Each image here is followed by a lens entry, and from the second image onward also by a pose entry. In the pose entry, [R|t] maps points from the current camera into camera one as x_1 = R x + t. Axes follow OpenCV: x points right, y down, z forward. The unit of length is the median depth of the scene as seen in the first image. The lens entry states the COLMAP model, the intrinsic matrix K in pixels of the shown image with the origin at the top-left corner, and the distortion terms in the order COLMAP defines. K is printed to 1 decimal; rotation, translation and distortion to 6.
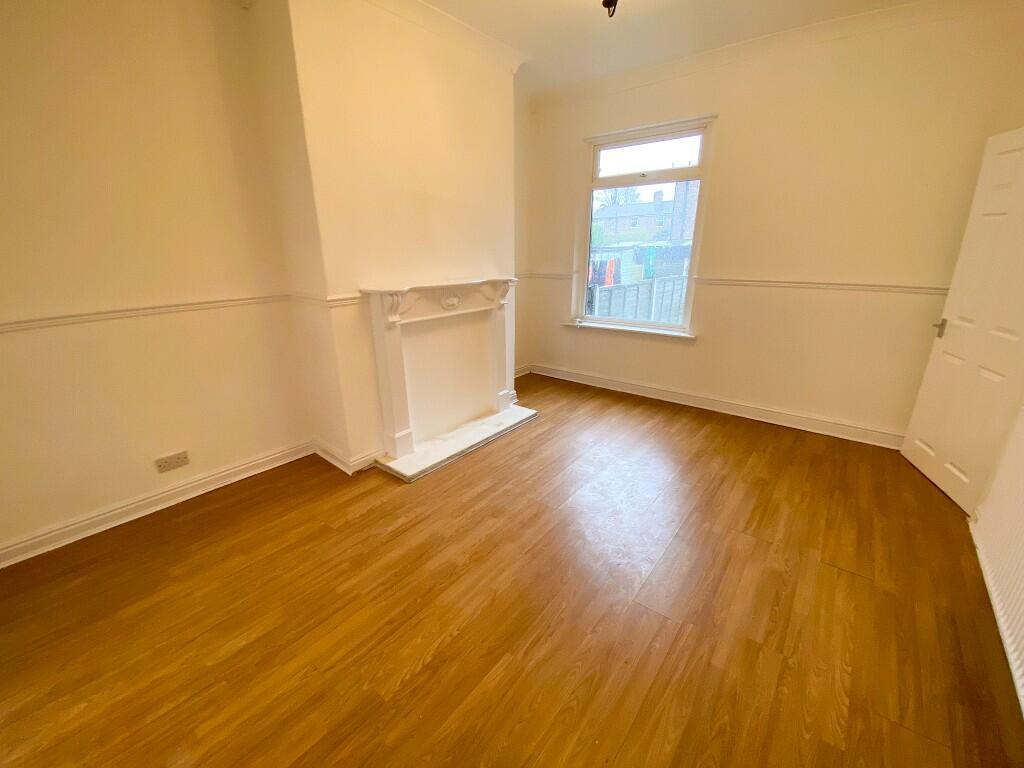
lens RADIAL K [[414.5, 0, 512.6], [0, 414.5, 383.2], [0, 0, 1]] dist [0.055076, -0.036840]
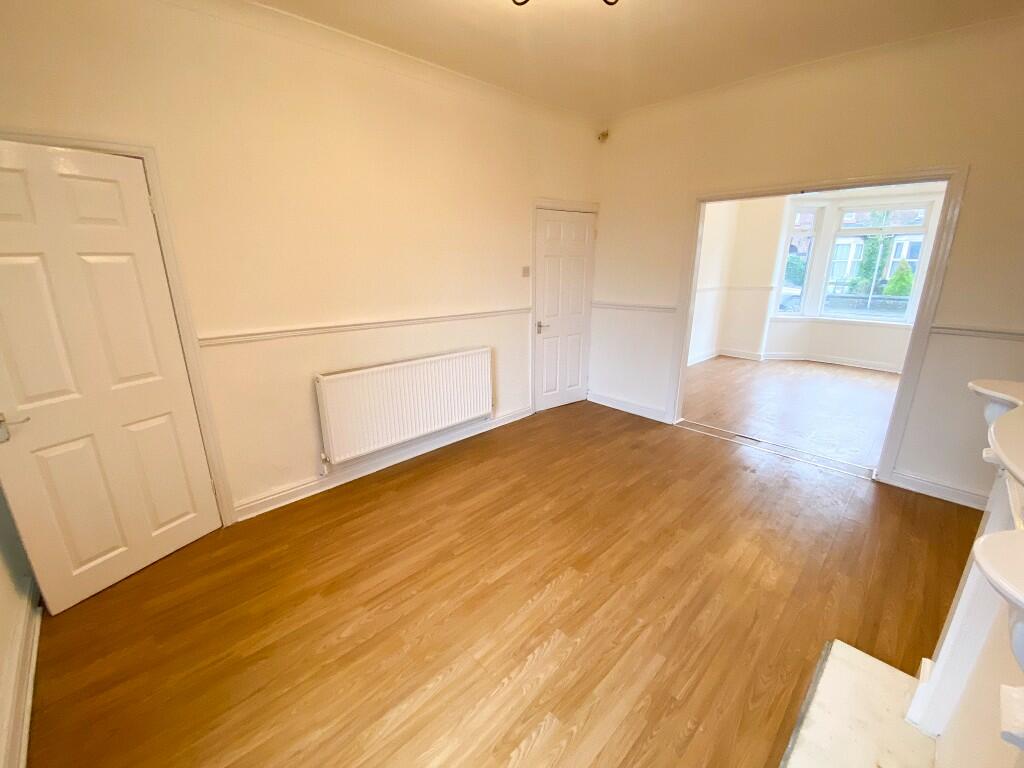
lens RADIAL K [[414.5, 0, 512.6], [0, 414.5, 383.2], [0, 0, 1]] dist [0.055076, -0.036840]
pose [[-0.994004, -0.021933, 0.107121, 0.184614], [0.041996, 0.827956, 0.559219, -0.489322], [-0.100957, 0.560364, -0.822070, 1.362705]]
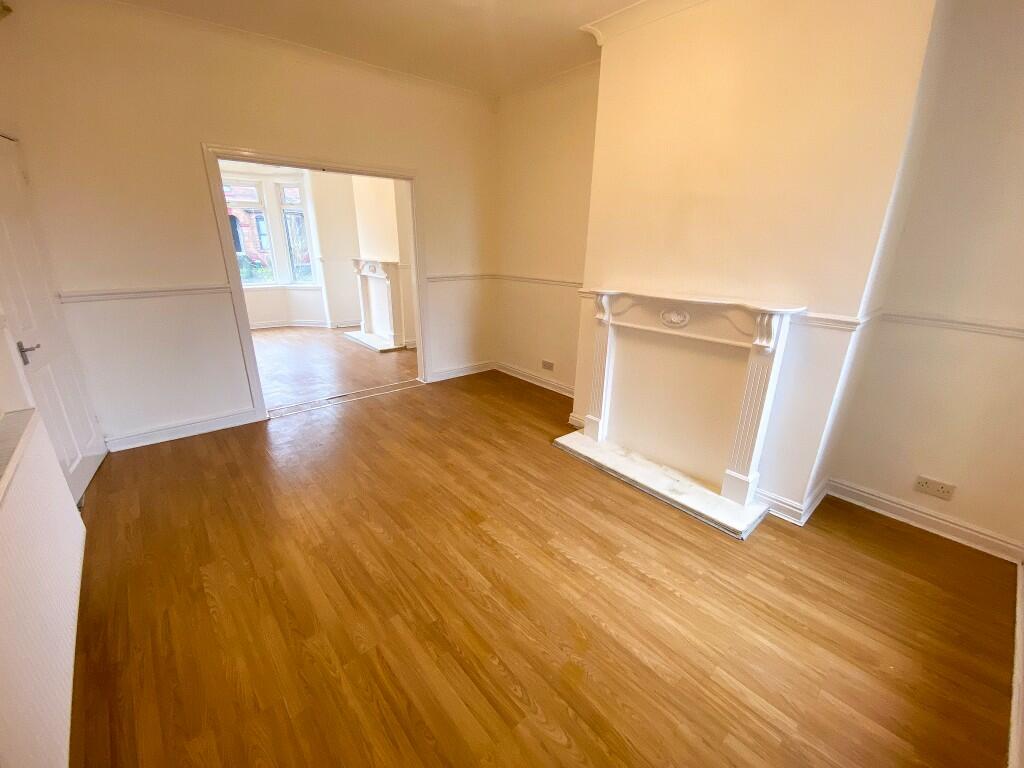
lens RADIAL K [[414.5, 0, 512.6], [0, 414.5, 383.2], [0, 0, 1]] dist [0.055076, -0.036840]
pose [[-0.173800, 0.323565, -0.930107, 0.847159], [-0.319014, 0.875052, 0.364024, -0.324507], [0.931678, 0.359985, -0.048862, 0.883293]]
